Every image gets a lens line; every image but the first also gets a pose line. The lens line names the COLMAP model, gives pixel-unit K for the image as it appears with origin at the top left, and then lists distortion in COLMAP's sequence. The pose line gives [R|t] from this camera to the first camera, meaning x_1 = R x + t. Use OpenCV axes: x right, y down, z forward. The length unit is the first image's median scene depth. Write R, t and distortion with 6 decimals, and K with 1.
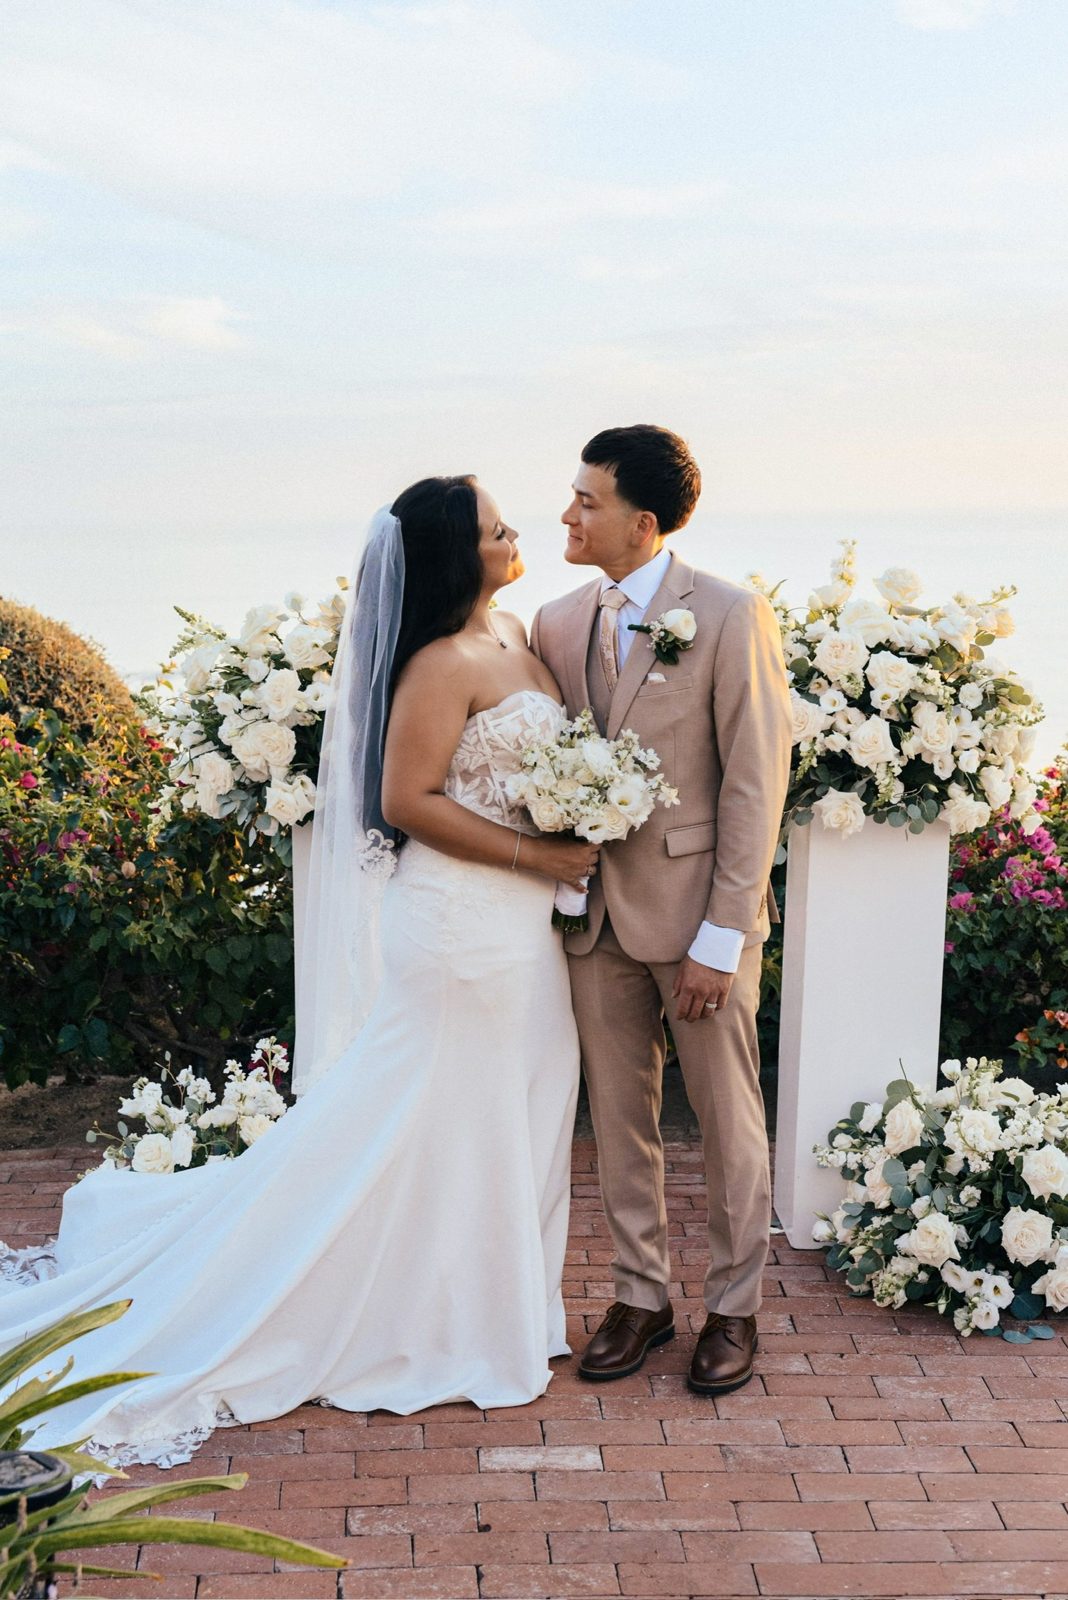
lens RADIAL K [[1656.0, 0, 534.0], [0, 1656.0, 843.6], [0, 0, 1]] dist [0.014833, 0.007527]
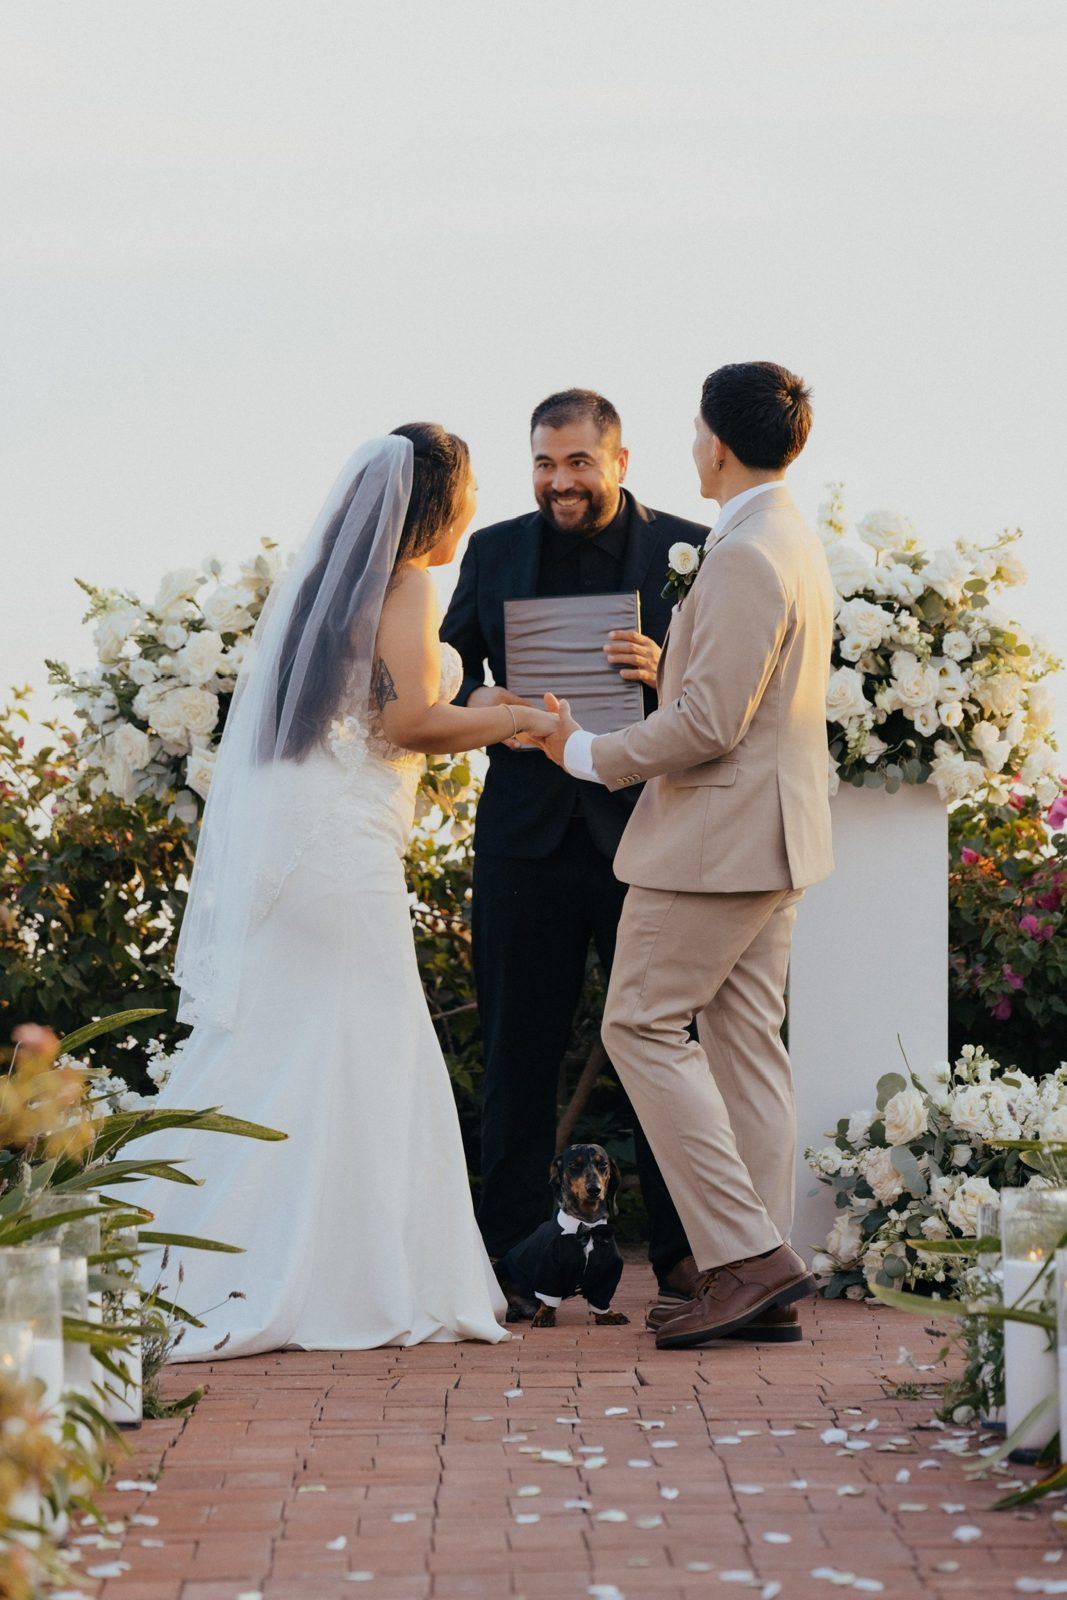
lens RADIAL K [[5065.0, 0, 533.5], [0, 5065.0, 800.0], [0, 0, 1]] dist [0.070481, 0.302008]
pose [[0.998167, -0.023570, -0.055737, 0.185975], [0.015610, 0.990148, -0.139149, 0.378979], [0.058468, 0.138024, 0.988702, -1.753706]]
